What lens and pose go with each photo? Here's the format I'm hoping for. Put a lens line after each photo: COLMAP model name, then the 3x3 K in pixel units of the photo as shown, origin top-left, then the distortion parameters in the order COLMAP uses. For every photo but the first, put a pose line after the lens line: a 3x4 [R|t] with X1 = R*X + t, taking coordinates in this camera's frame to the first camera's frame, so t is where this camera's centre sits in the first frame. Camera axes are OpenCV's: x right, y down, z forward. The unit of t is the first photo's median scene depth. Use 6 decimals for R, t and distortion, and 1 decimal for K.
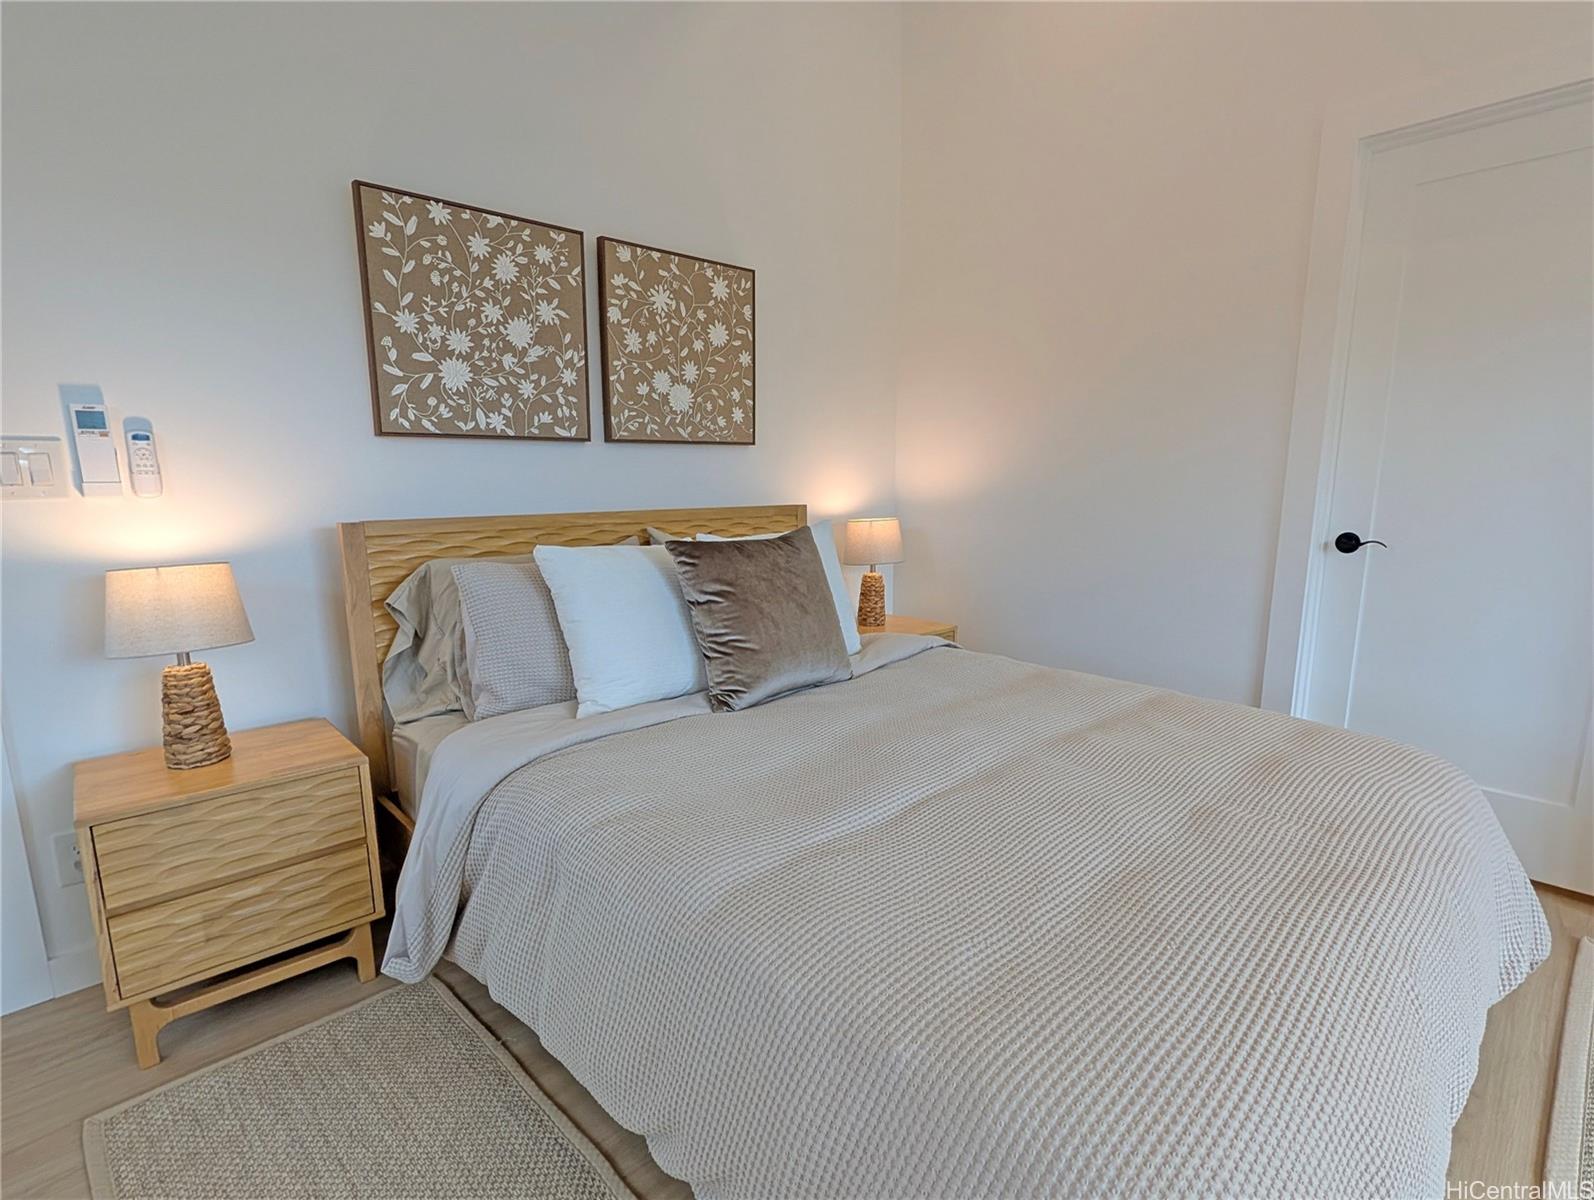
lens RADIAL K [[816.4, 0, 799.9], [0, 816.4, 609.2], [0, 0, 1]] dist [0.002350, -0.001135]
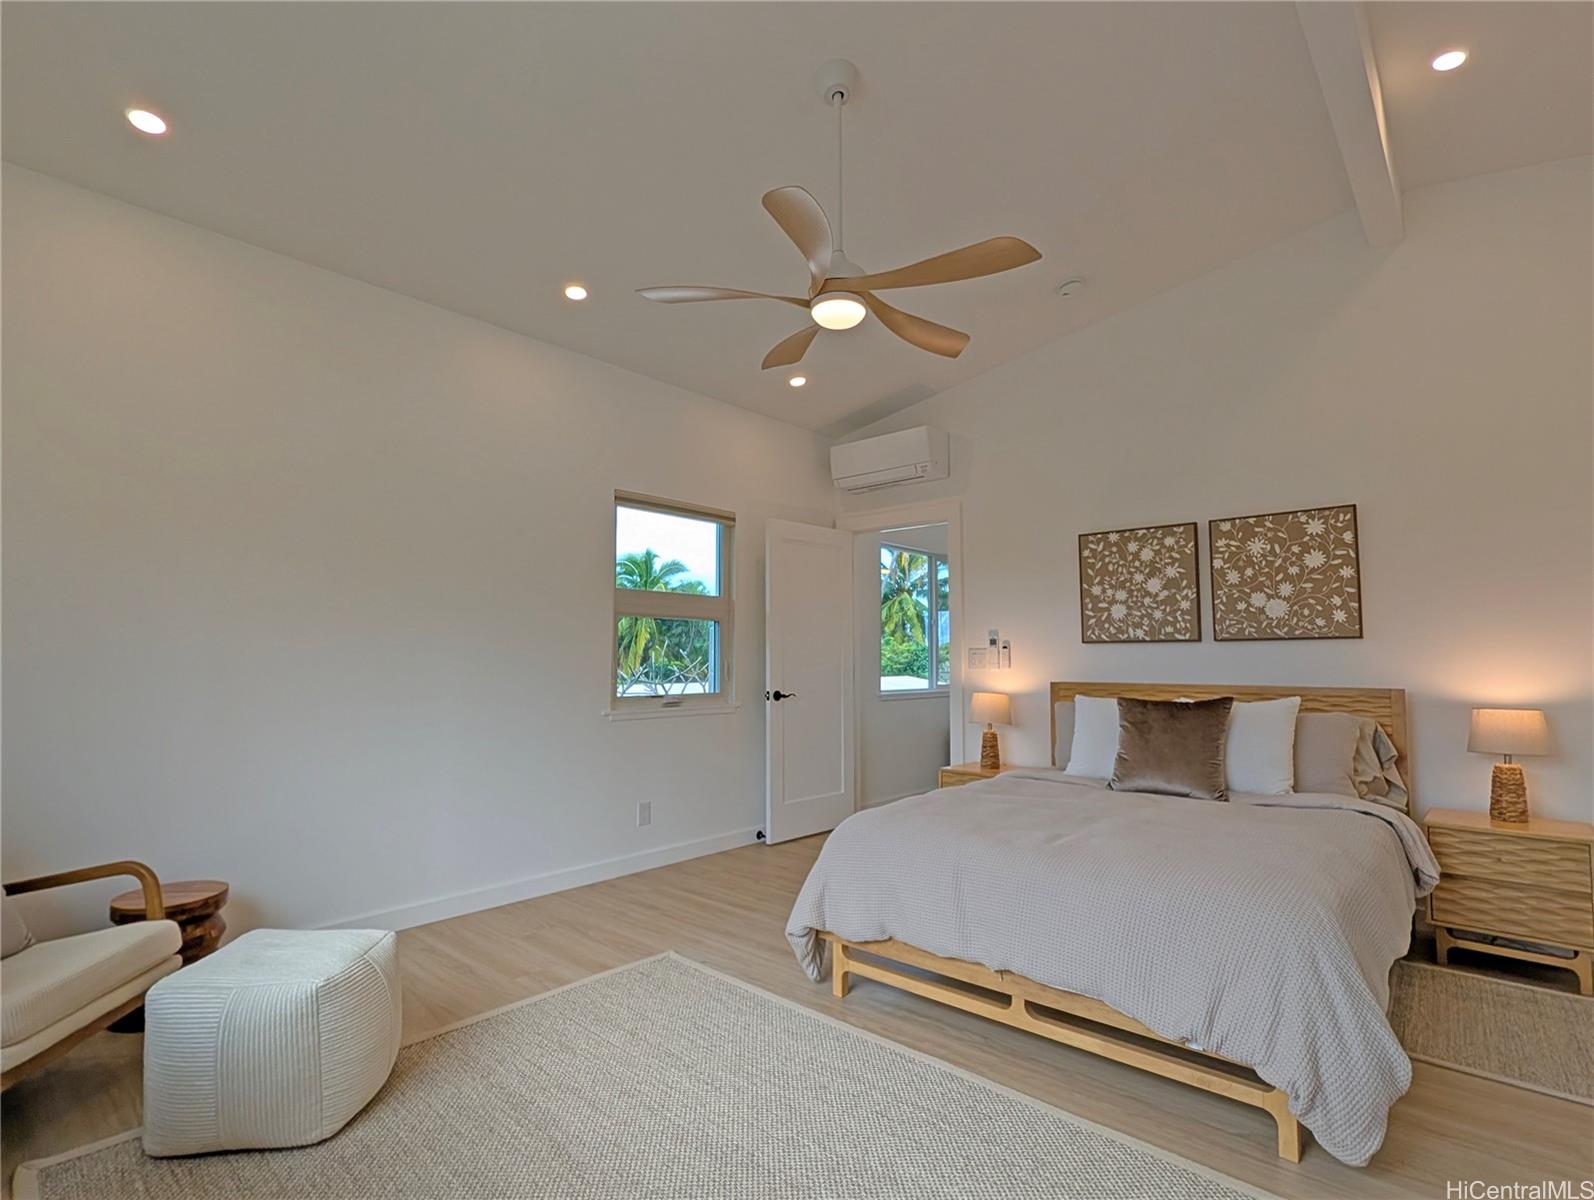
lens RADIAL K [[816.4, 0, 799.1], [0, 816.4, 599.8], [0, 0, 1]] dist [0.002350, -0.001135]
pose [[0.039902, -0.069159, -0.996807, 1.397107], [-0.162374, 0.983893, -0.074762, -0.035794], [0.985922, 0.164838, 0.028029, 0.153632]]
